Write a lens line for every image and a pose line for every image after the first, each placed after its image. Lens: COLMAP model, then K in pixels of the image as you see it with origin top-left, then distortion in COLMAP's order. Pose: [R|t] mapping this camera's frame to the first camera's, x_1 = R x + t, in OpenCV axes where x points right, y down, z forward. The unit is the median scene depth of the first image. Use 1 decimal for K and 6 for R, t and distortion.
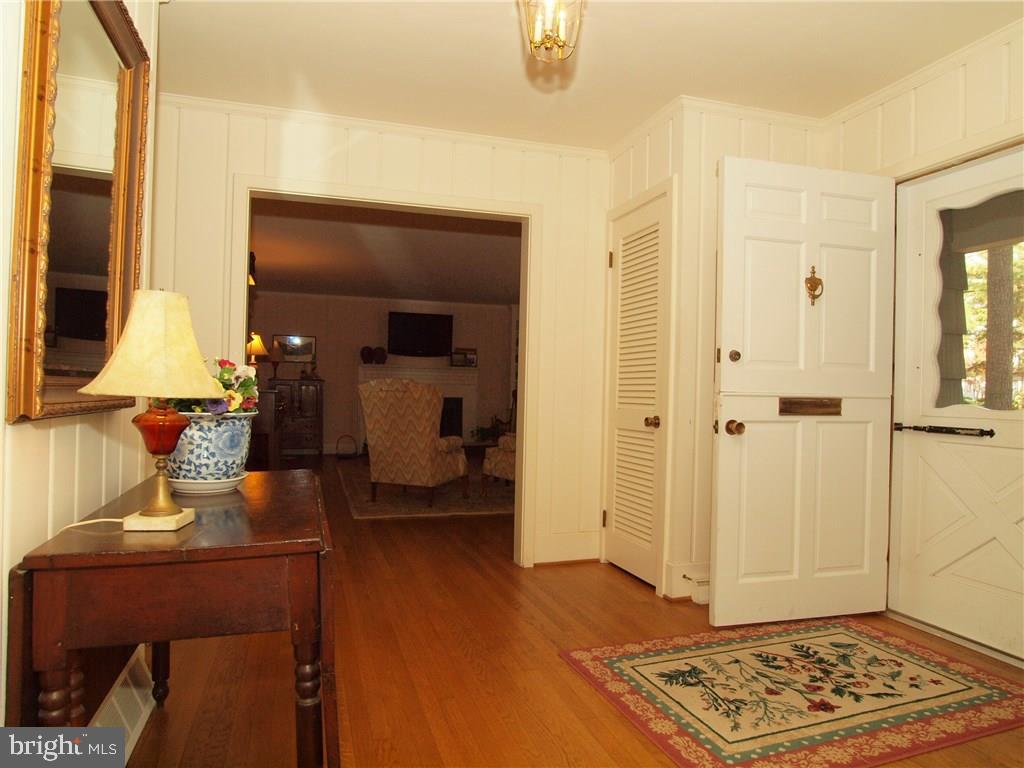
lens RADIAL K [[645.0, 0, 510.4], [0, 645.0, 394.8], [0, 0, 1]] dist [-0.039983, 0.000316]
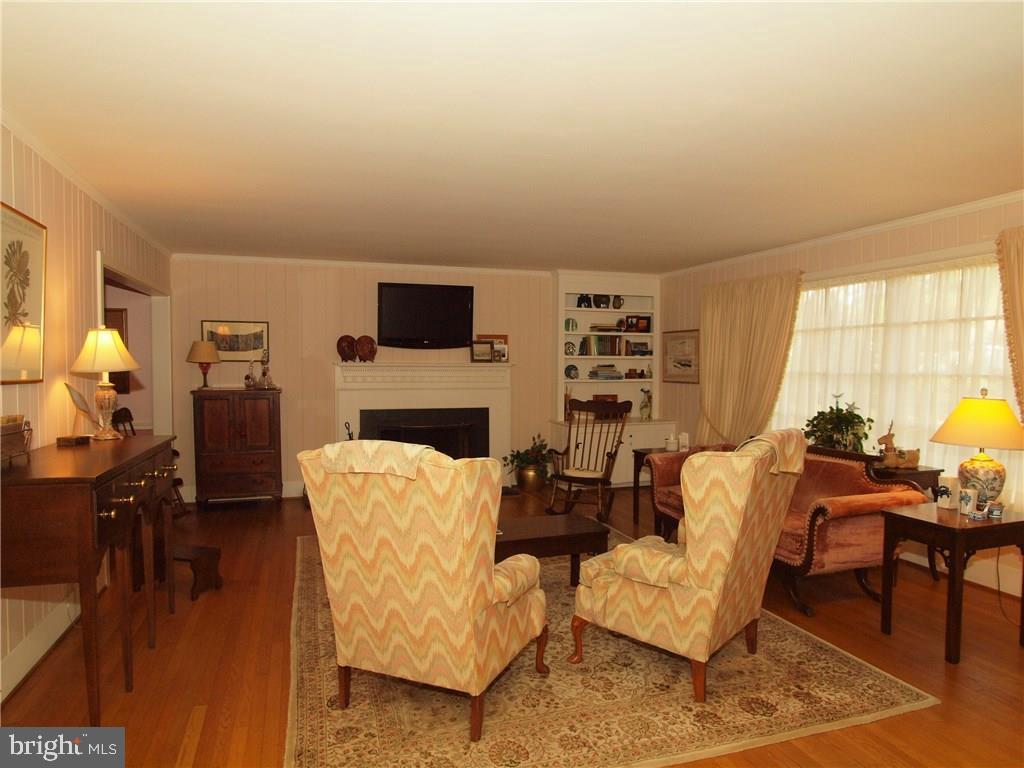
lens RADIAL K [[645.0, 0, 510.4], [0, 645.0, 394.8], [0, 0, 1]] dist [-0.039983, 0.000316]
pose [[0.999878, -0.015100, 0.004001, -0.062348], [0.014911, 0.998938, 0.043605, -0.044449], [-0.004655, -0.043540, 0.999041, 0.366208]]
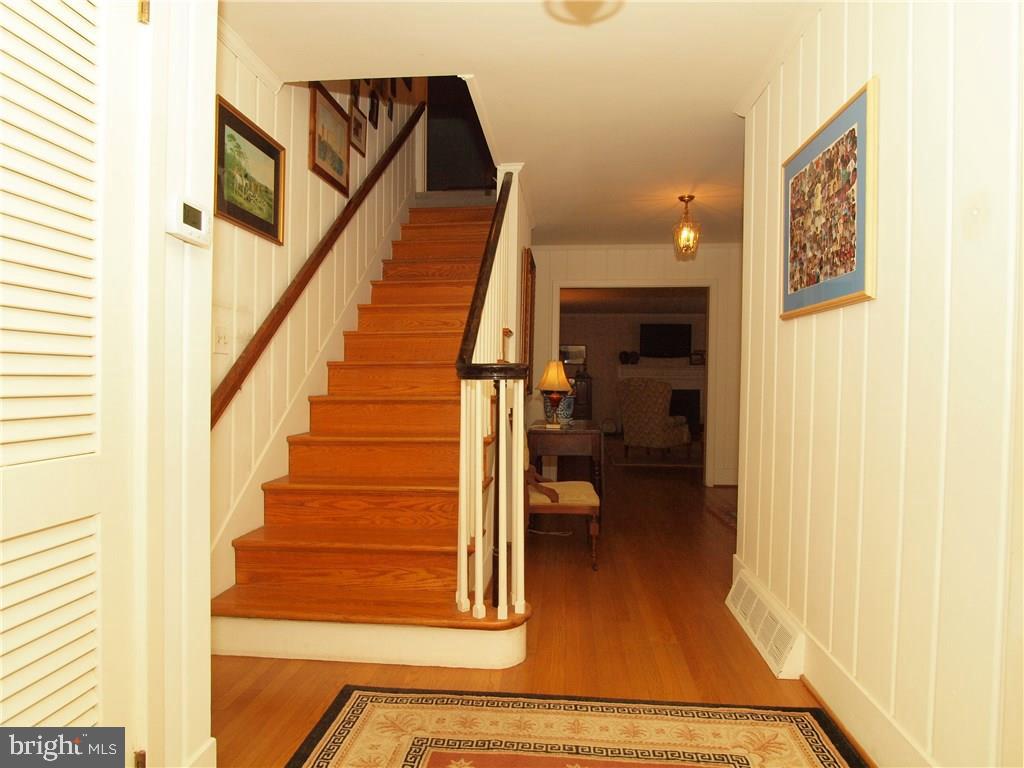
lens RADIAL K [[645.0, 0, 510.4], [0, 645.0, 394.8], [0, 0, 1]] dist [-0.039983, 0.000316]
pose [[0.920406, -0.002292, -0.390958, 0.085976], [0.007070, 0.999917, 0.010781, -0.001944], [0.390901, -0.012687, 0.920345, -0.334587]]
